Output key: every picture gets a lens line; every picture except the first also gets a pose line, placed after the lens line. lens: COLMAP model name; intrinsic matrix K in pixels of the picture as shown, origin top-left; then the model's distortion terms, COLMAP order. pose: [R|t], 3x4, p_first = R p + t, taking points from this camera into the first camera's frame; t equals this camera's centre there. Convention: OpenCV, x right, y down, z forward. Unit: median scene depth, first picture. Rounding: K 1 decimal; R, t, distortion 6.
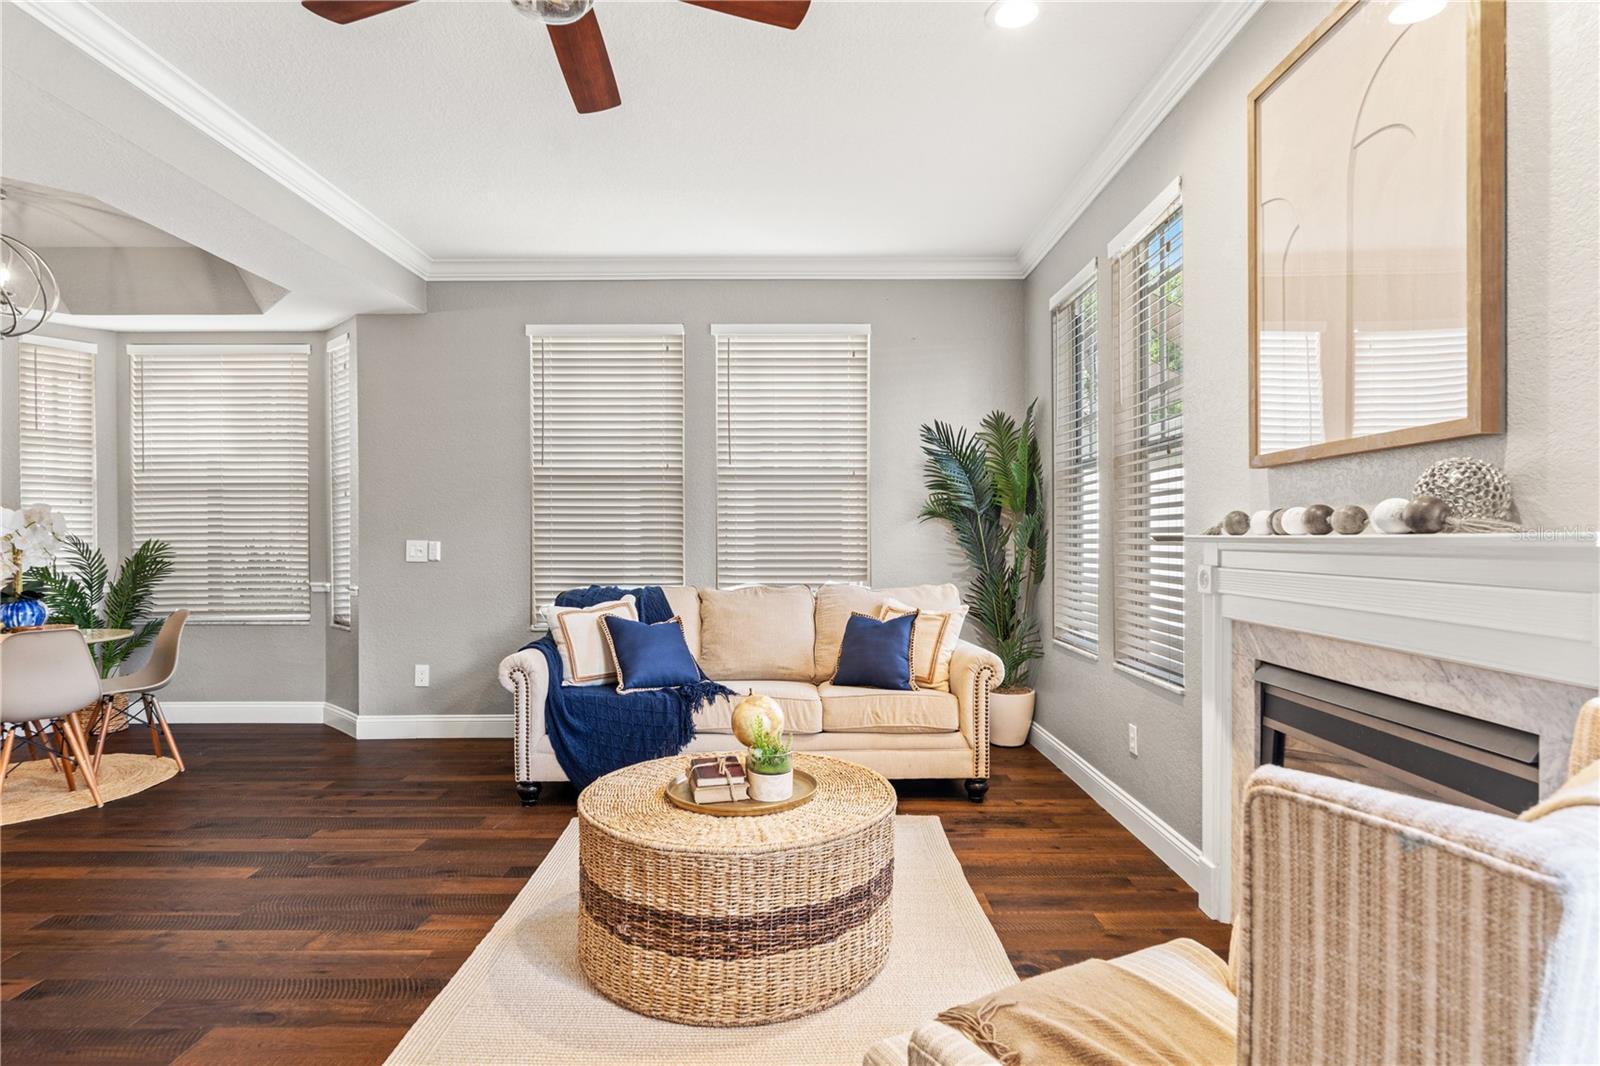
lens RADIAL K [[826.6, 0, 800.9], [0, 826.6, 541.6], [0, 0, 1]] dist [-0.004118, 0.001031]
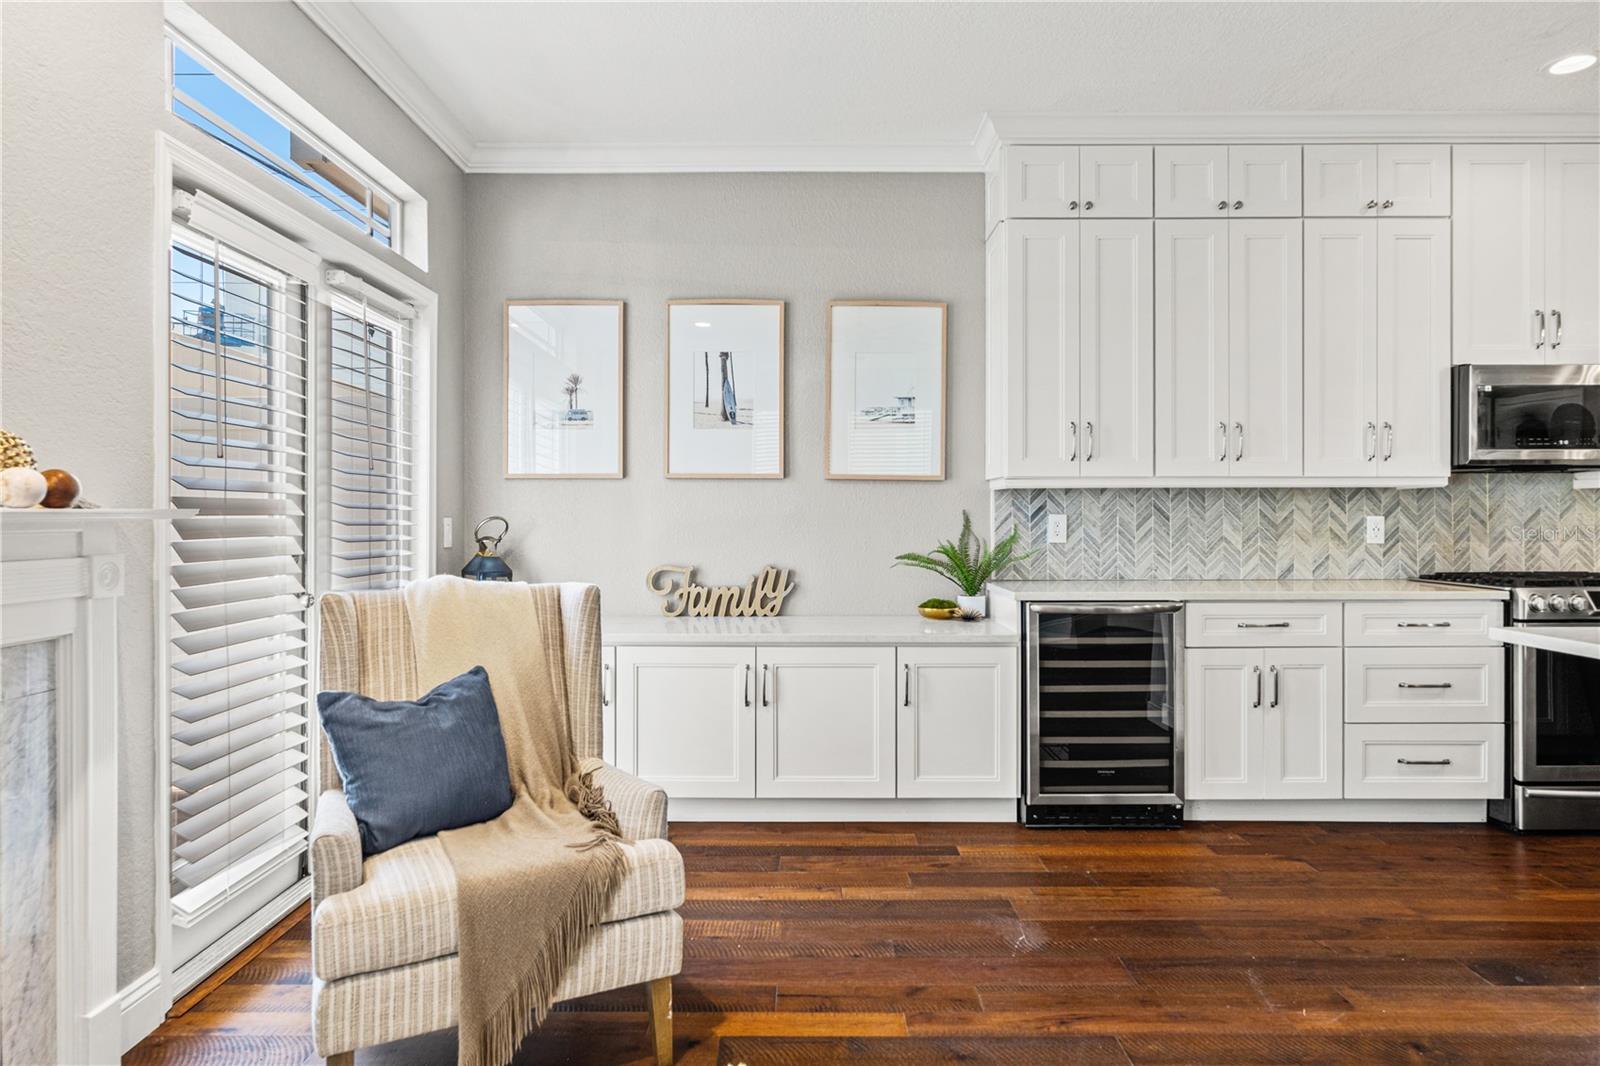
lens RADIAL K [[940.8, 0, 802.2], [0, 940.8, 517.2], [0, 0, 1]] dist [-0.006928, 0.003425]
pose [[-0.999953, 0.007787, 0.005767, -0.038335], [0.007821, 0.999952, 0.005875, -0.000226], [-0.005721, 0.005920, -0.999966, 0.676339]]
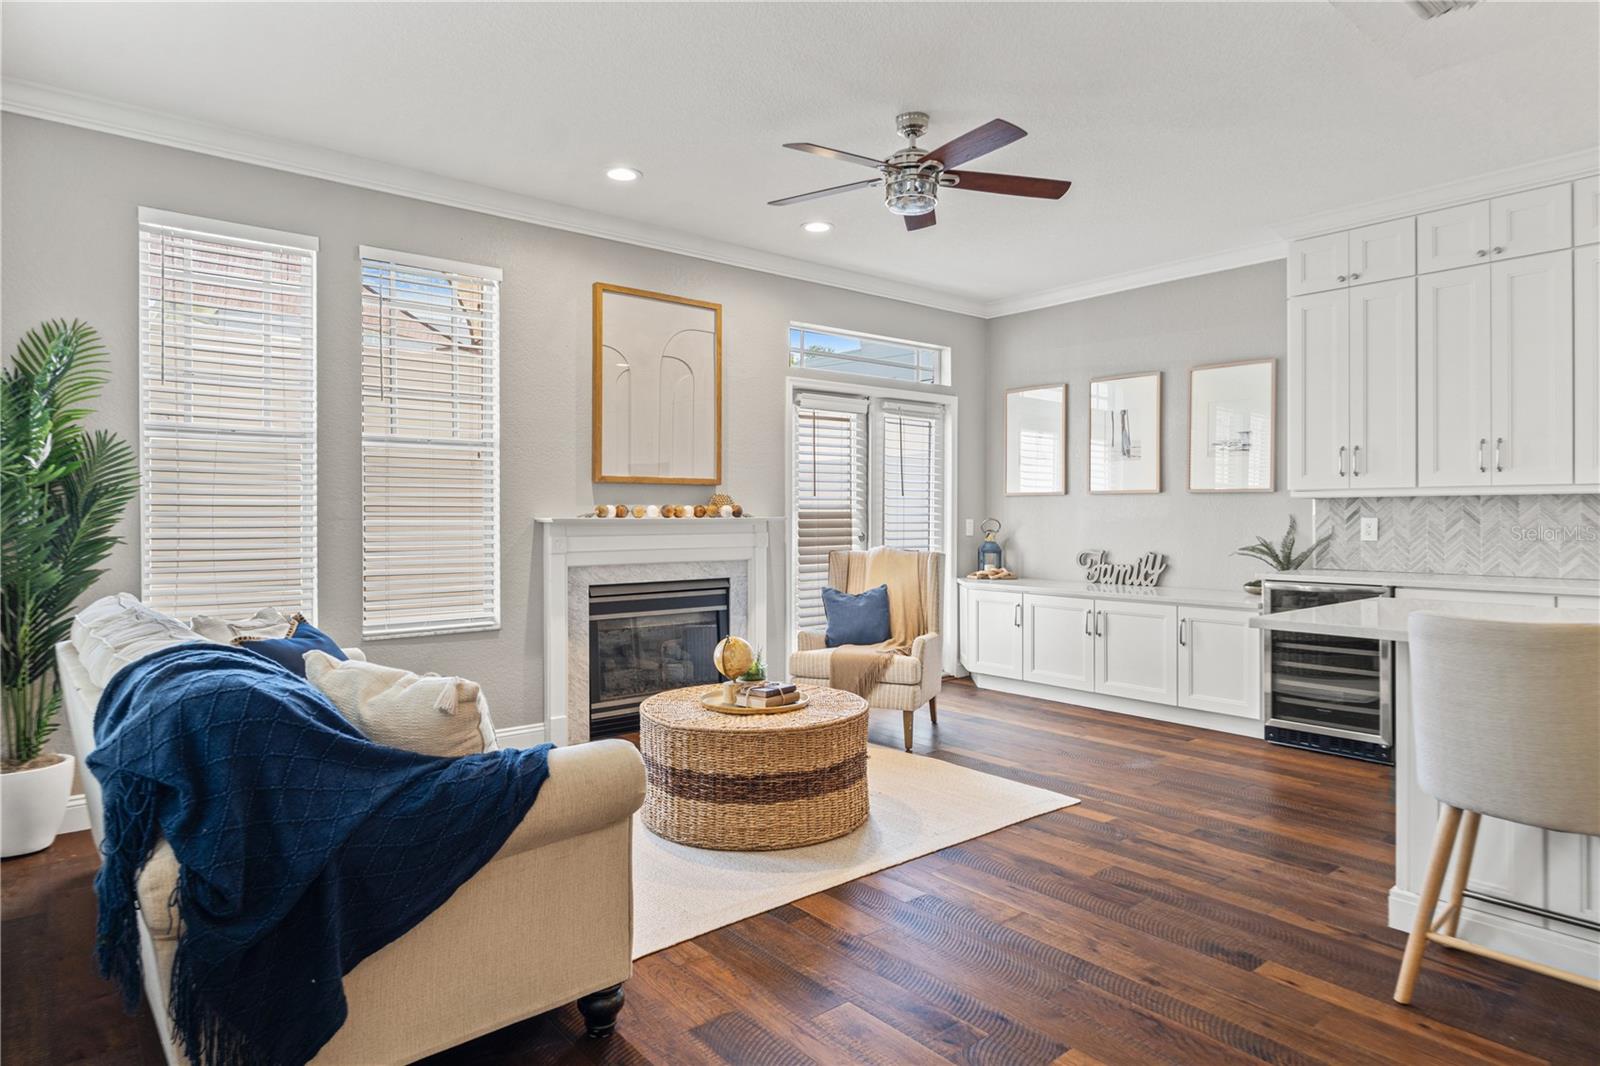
lens RADIAL K [[912.0, 0, 800.7], [0, 912.0, 525.7], [0, 0, 1]] dist [-0.002057, 0.000258]
pose [[-0.642114, -0.000700, 0.766609, -0.656823], [0.009286, 0.999919, 0.008691, -0.001935], [-0.766553, 0.012700, -0.642055, 0.977001]]
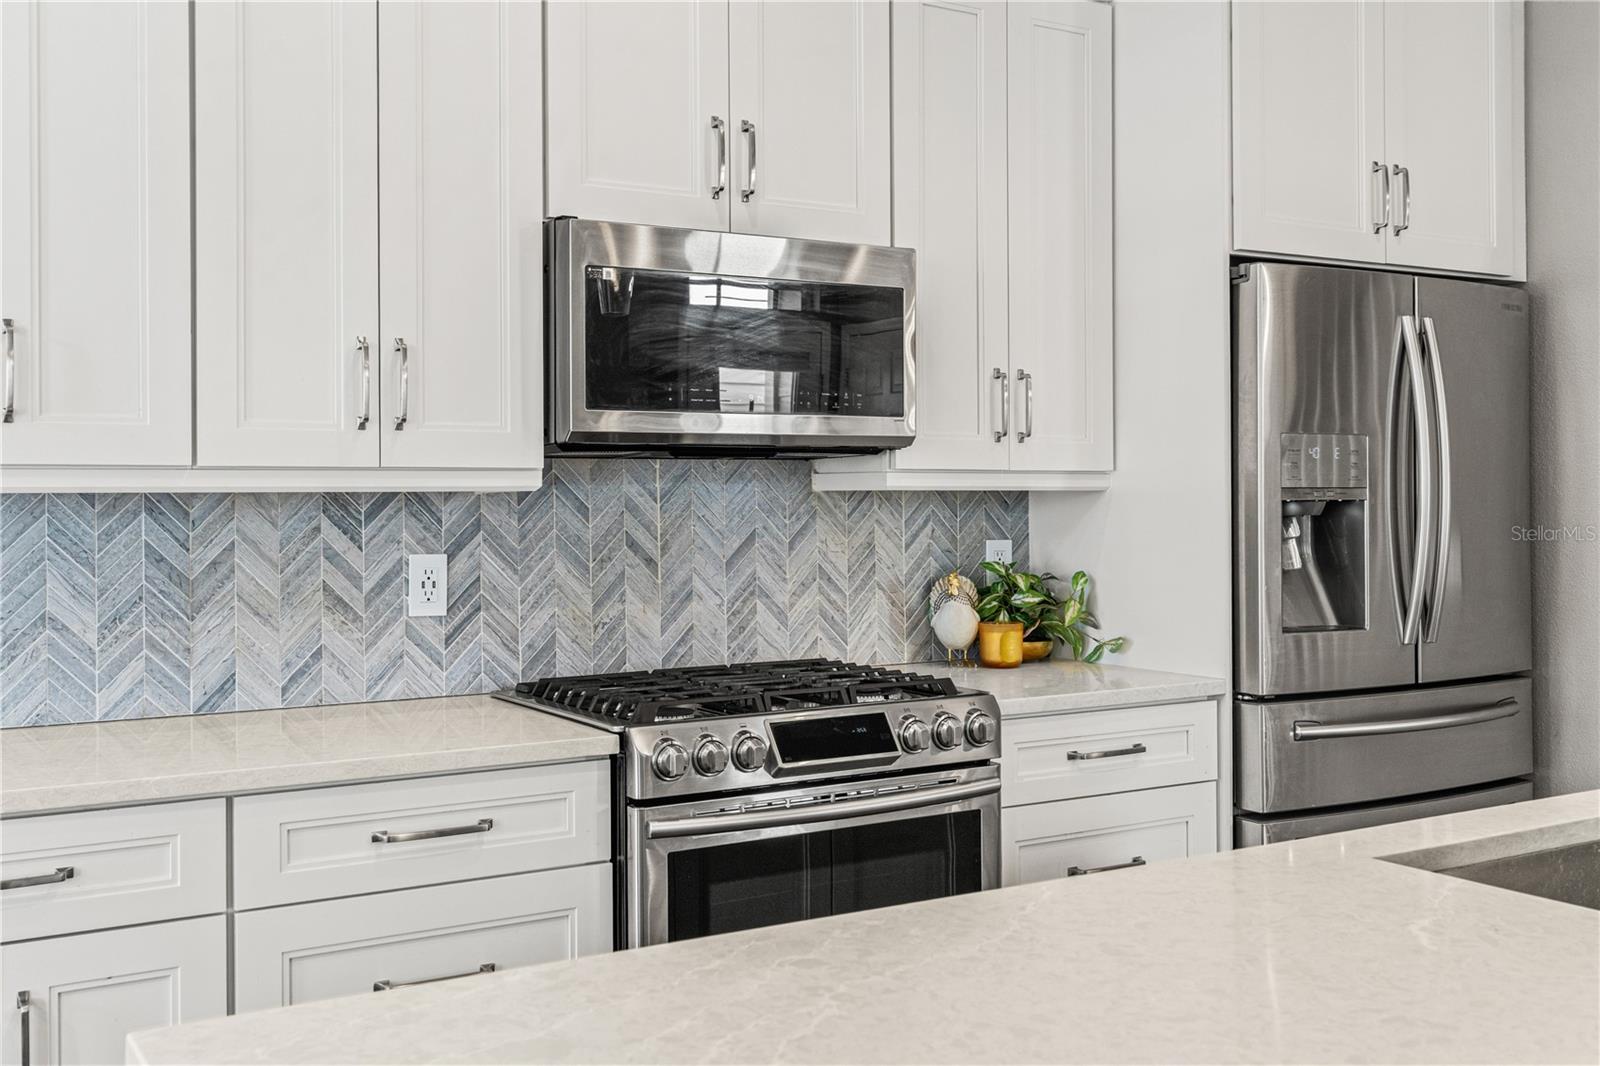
lens RADIAL K [[1593.2, 0, 802.1], [0, 1593.2, 487.0], [0, 0, 1]] dist [0.014676, 0.000000]
pose [[-0.859520, 0.008072, -0.511038, -0.365906], [0.008630, 0.999962, 0.001280, -0.018999], [0.511029, -0.003310, -0.859557, 0.439220]]
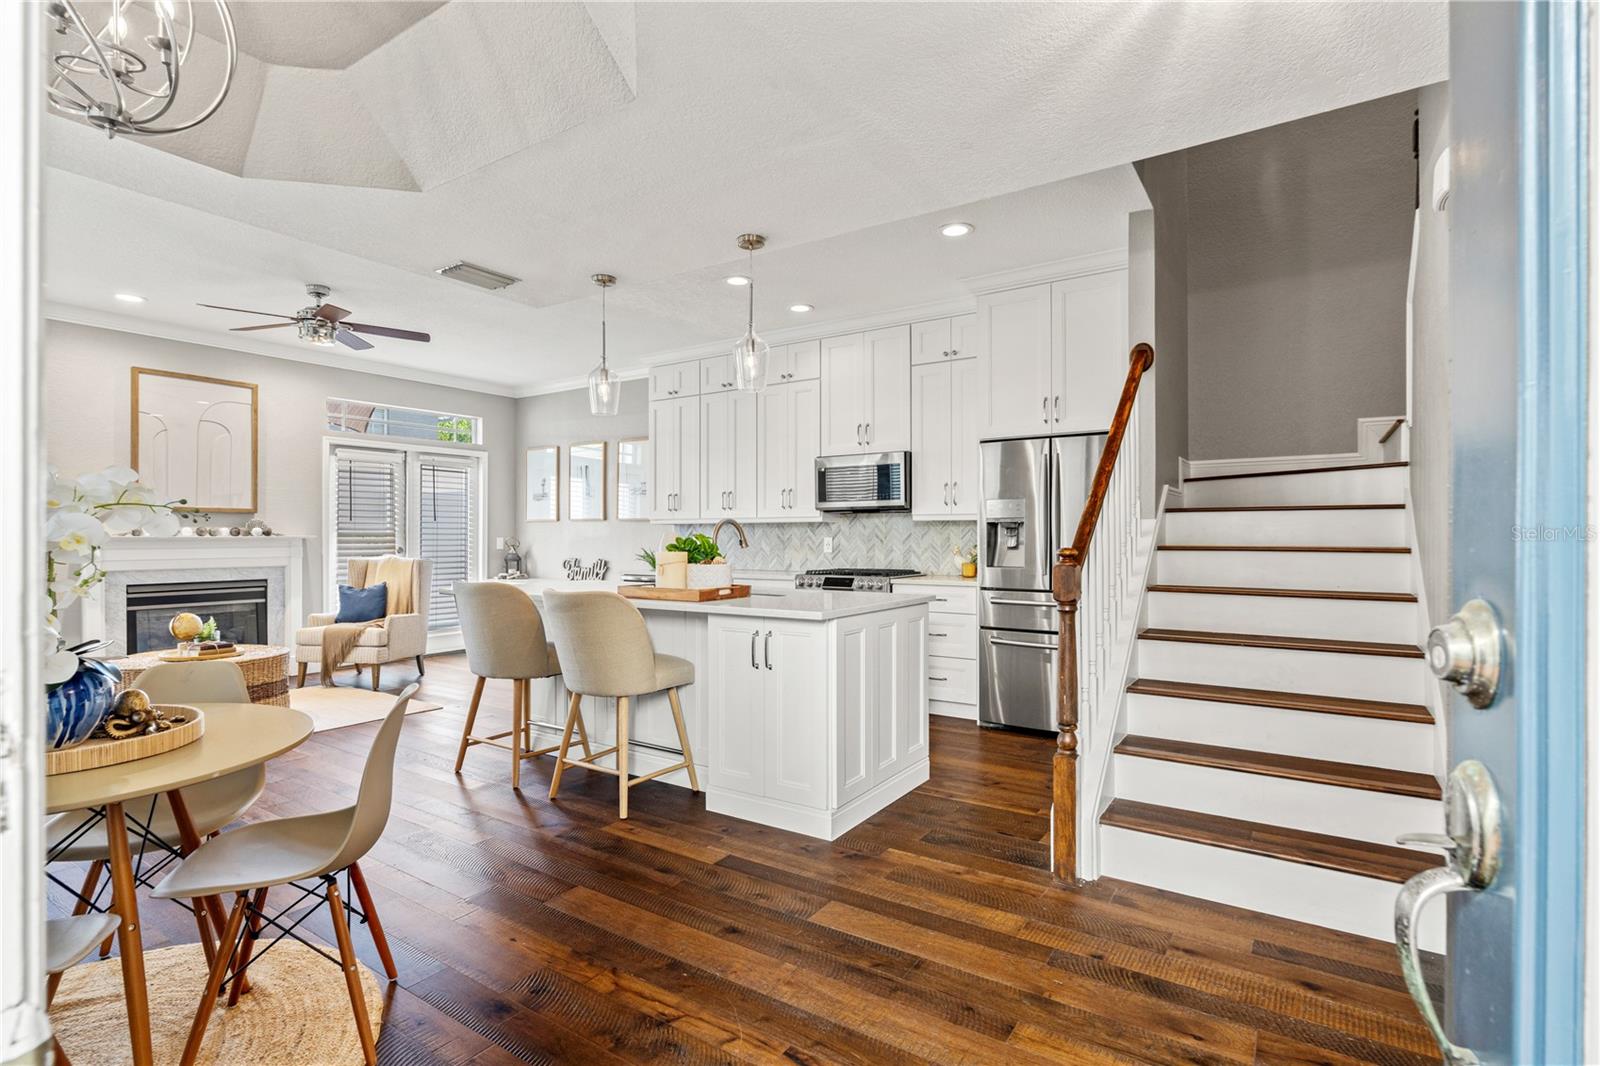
lens RADIAL K [[740.1, 0, 802.2], [0, 740.1, 542.3], [0, 0, 1]] dist [-0.004380, 0.000979]
pose [[-0.832233, 0.000538, 0.554426, -1.231970], [0.009291, 0.999873, 0.012976, -0.000234], [-0.554349, 0.015950, -0.832132, 0.873009]]
